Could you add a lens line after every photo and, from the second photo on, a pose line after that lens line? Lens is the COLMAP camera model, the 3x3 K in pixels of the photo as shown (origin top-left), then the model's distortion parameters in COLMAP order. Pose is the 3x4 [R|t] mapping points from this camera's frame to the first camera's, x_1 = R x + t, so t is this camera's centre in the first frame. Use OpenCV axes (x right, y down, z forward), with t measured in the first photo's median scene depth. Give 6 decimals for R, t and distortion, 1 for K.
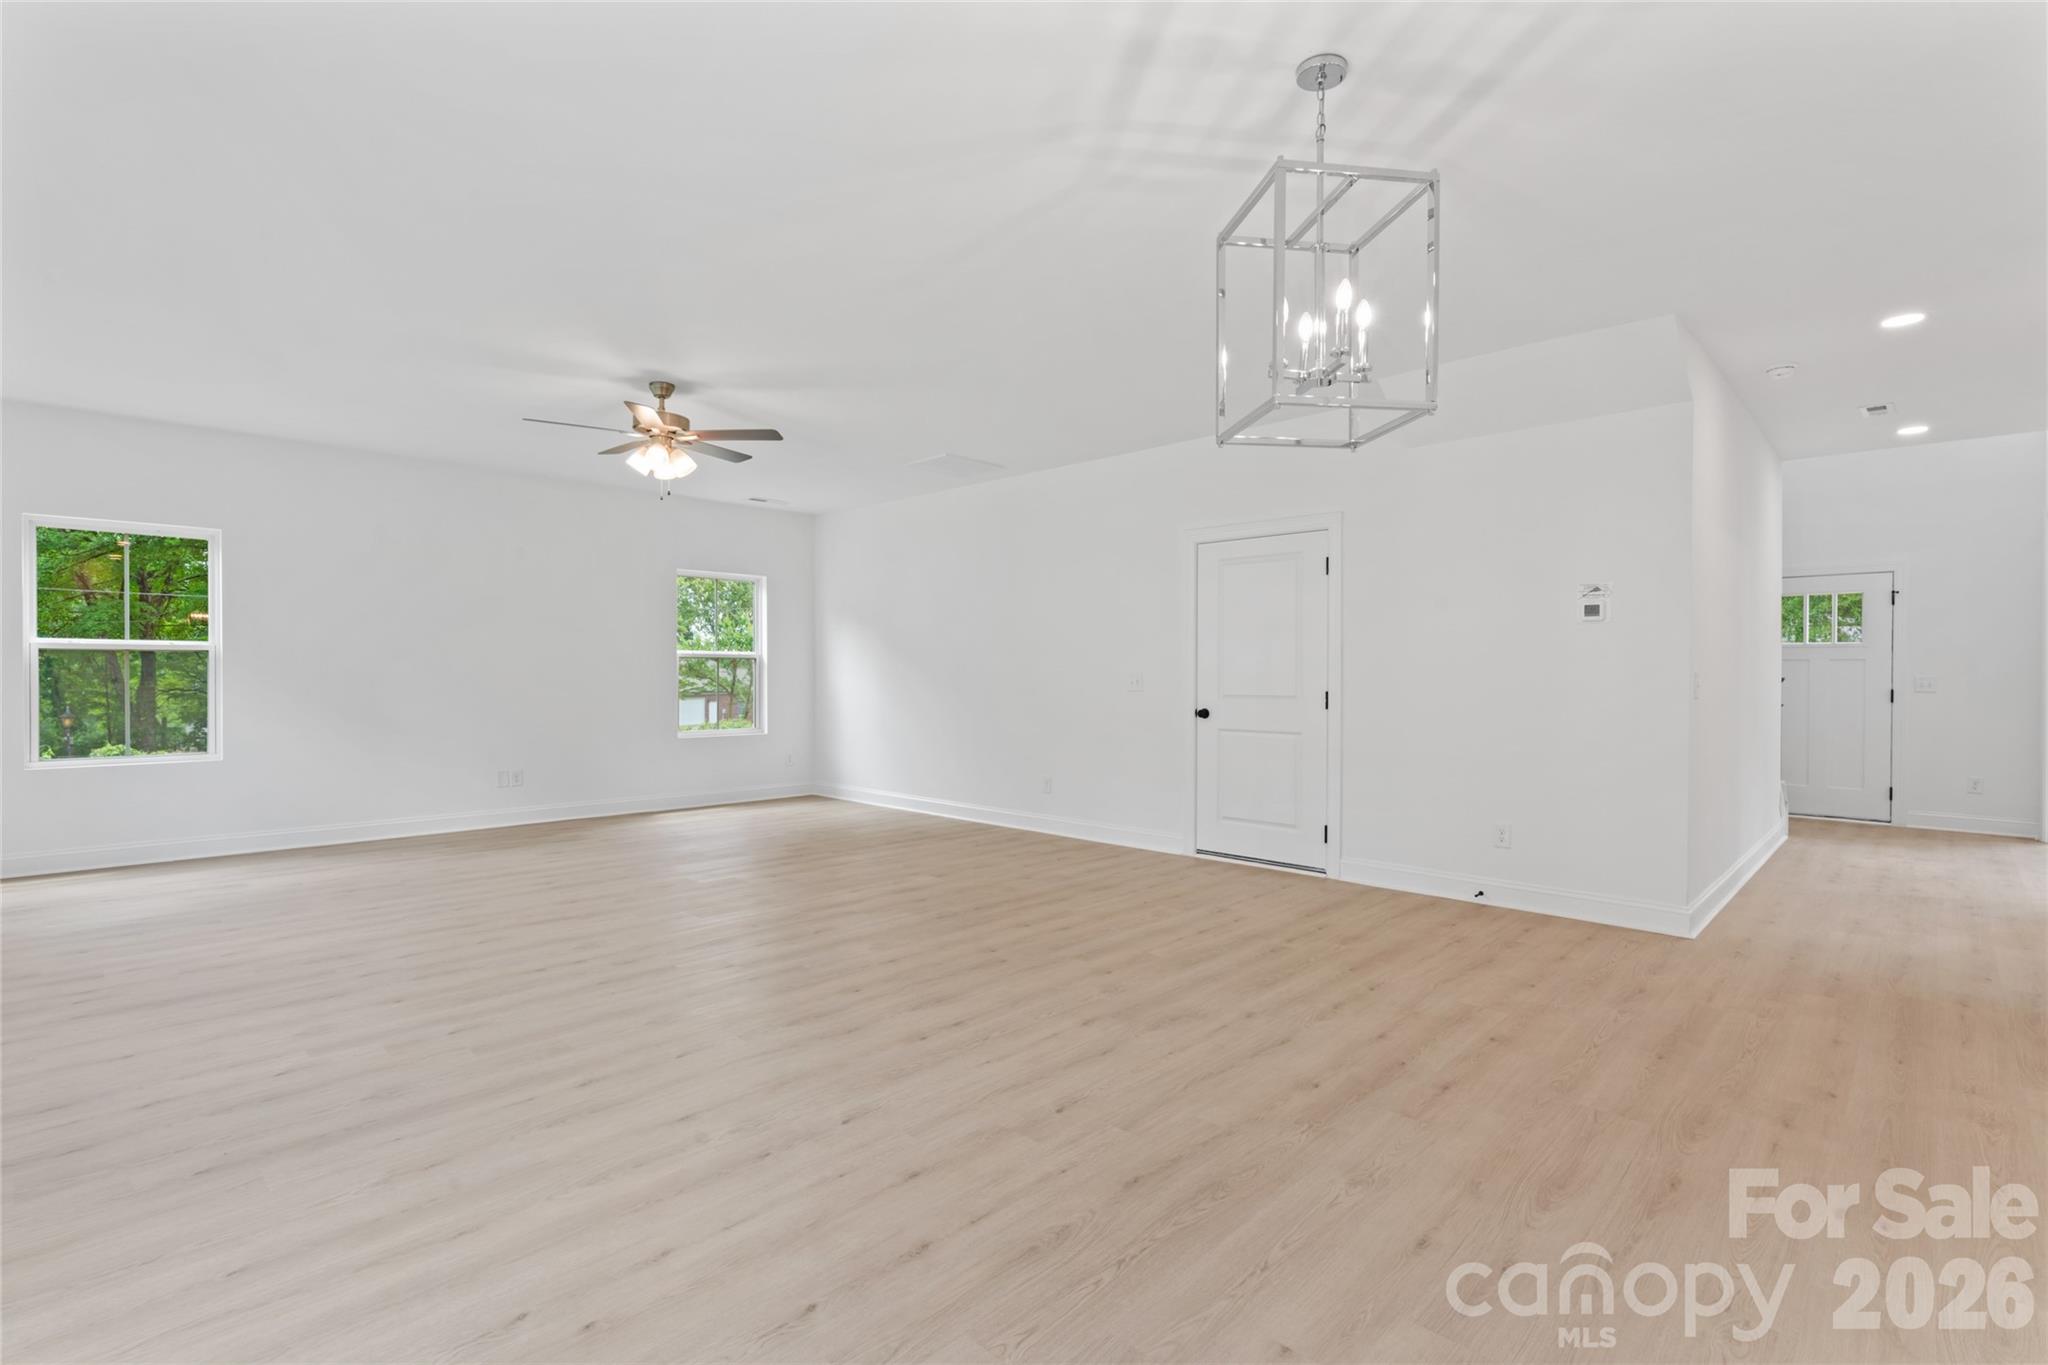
lens RADIAL K [[953.4, 0, 1015.1], [0, 953.4, 676.9], [0, 0, 1]] dist [-0.013067, 0.000581]
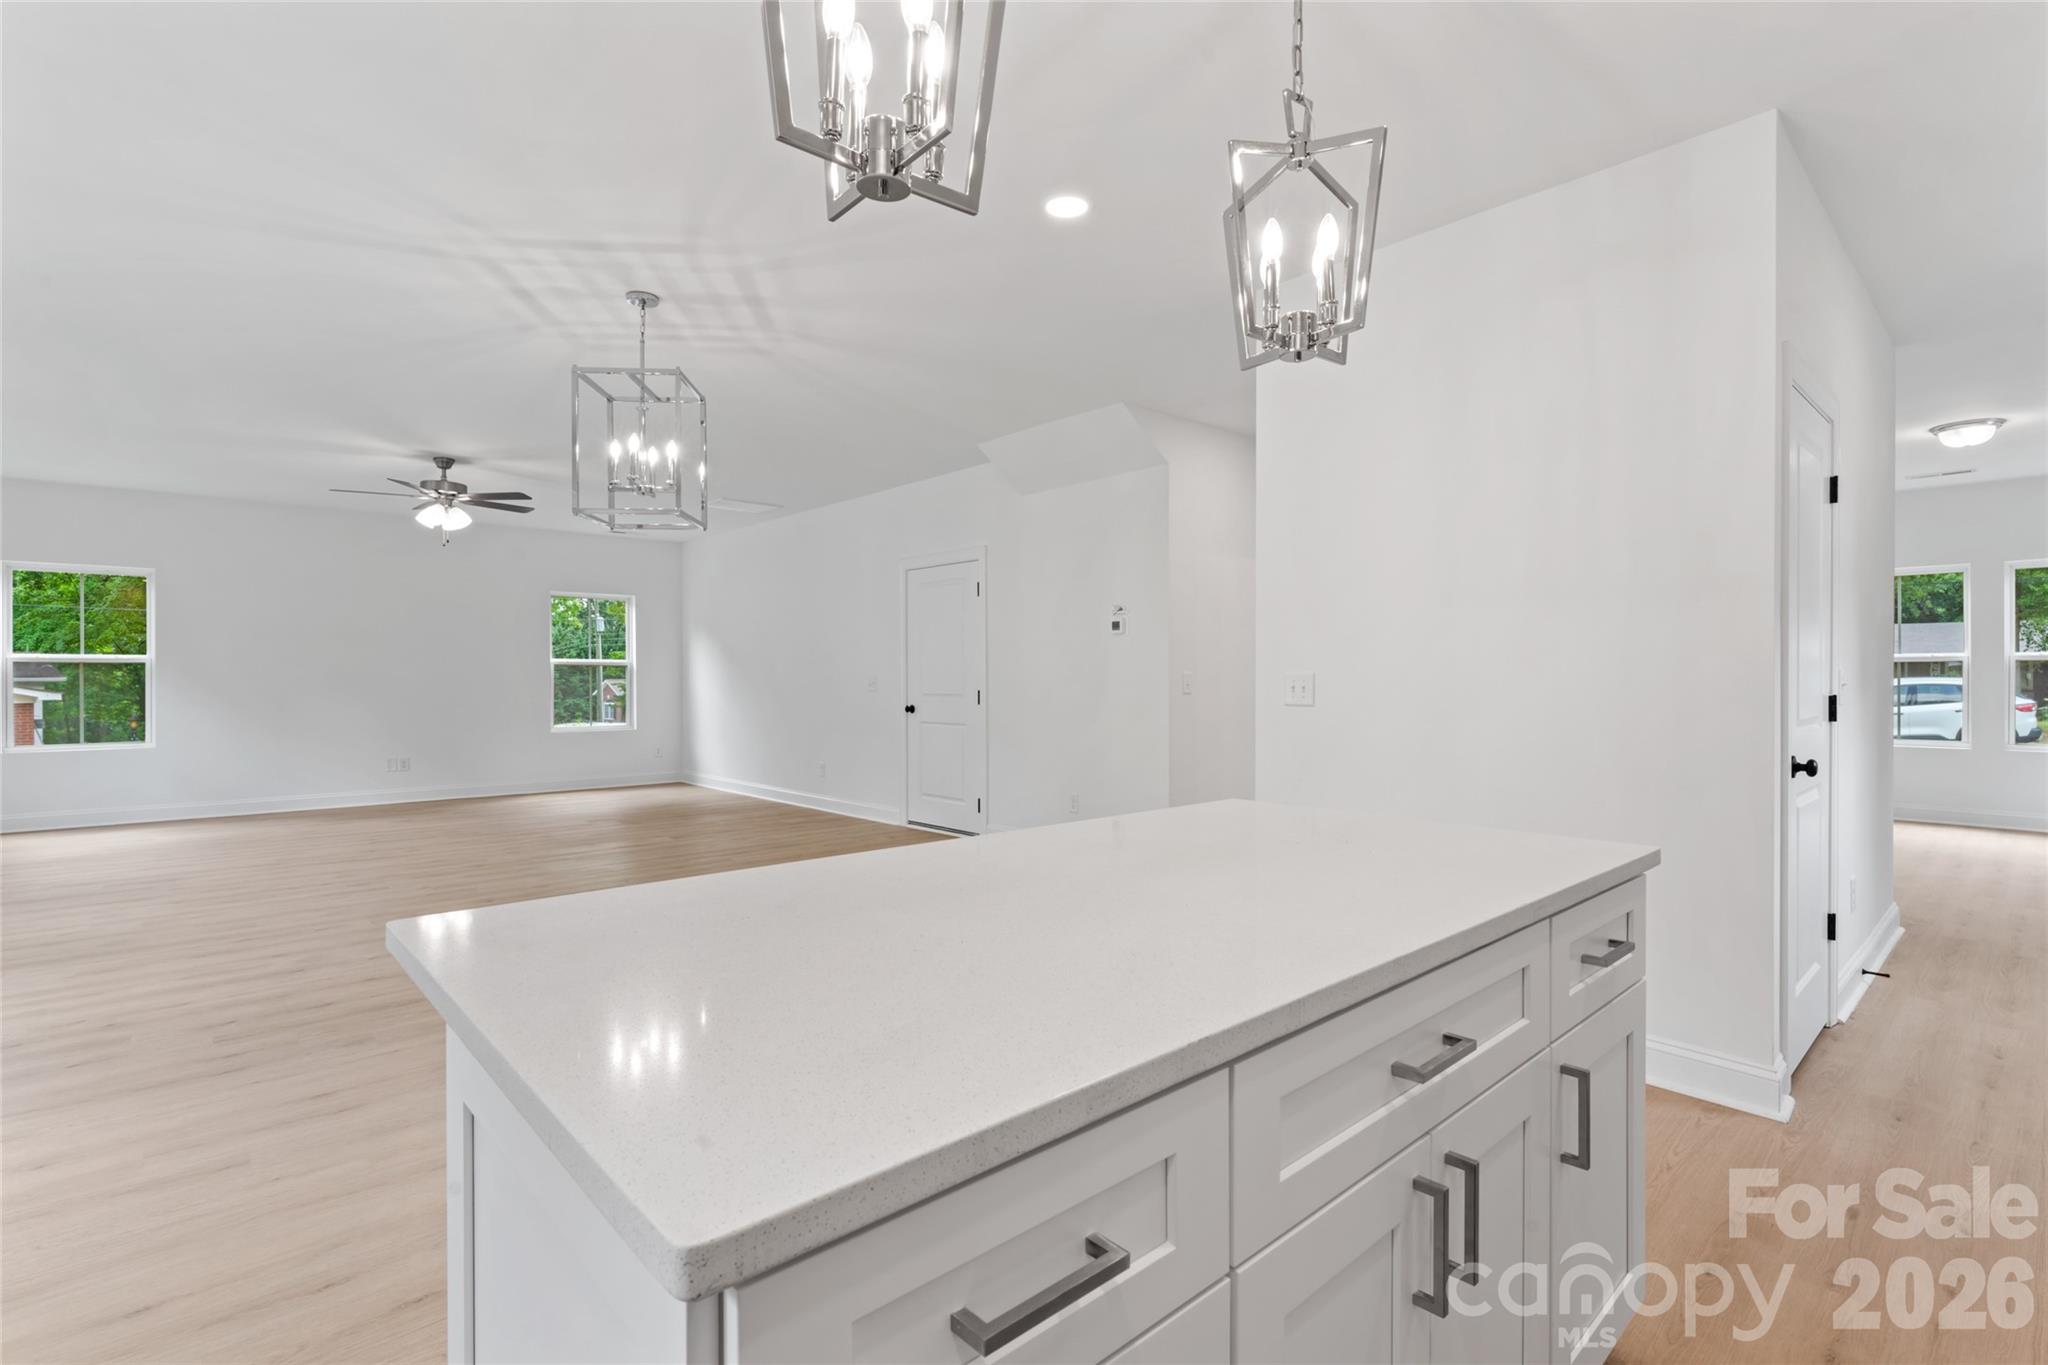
lens RADIAL K [[953.4, 0, 1029.6], [0, 953.4, 676.4], [0, 0, 1]] dist [-0.013067, 0.000581]
pose [[0.998602, -0.005604, -0.052566, 0.416864], [0.005388, 0.999976, -0.004255, 0.002417], [0.052589, 0.003965, 0.998608, -0.219888]]
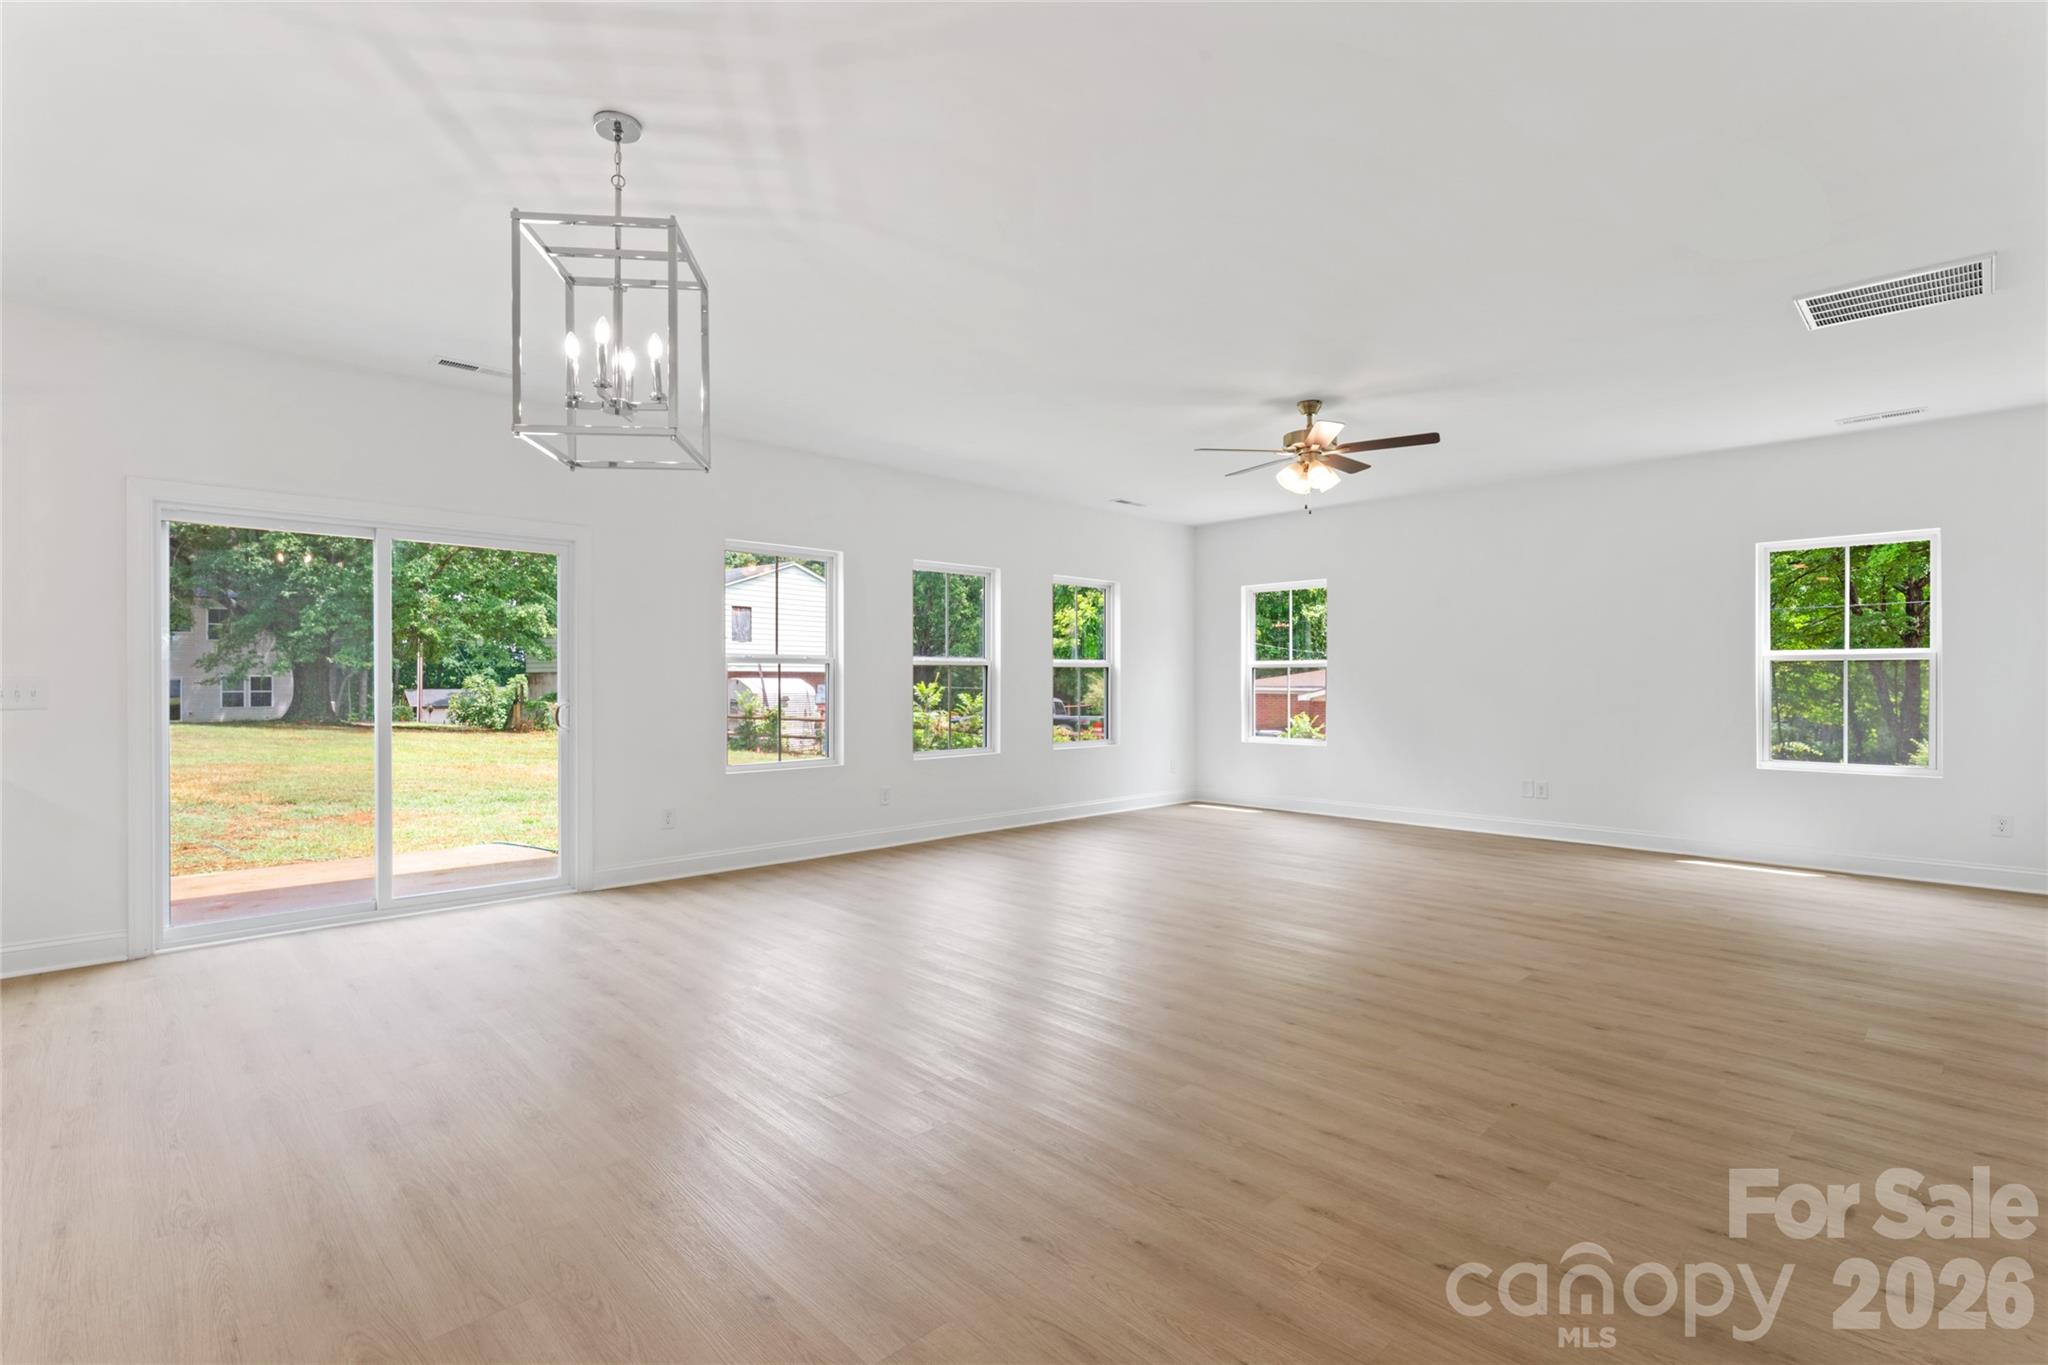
lens RADIAL K [[953.4, 0, 1026.4], [0, 953.4, 682.8], [0, 0, 1]] dist [-0.013067, 0.000581]
pose [[-0.021523, -0.001822, -0.999767, 0.549390], [-0.001097, 0.999998, -0.001799, -0.001686], [0.999768, 0.001058, -0.021525, 0.589506]]
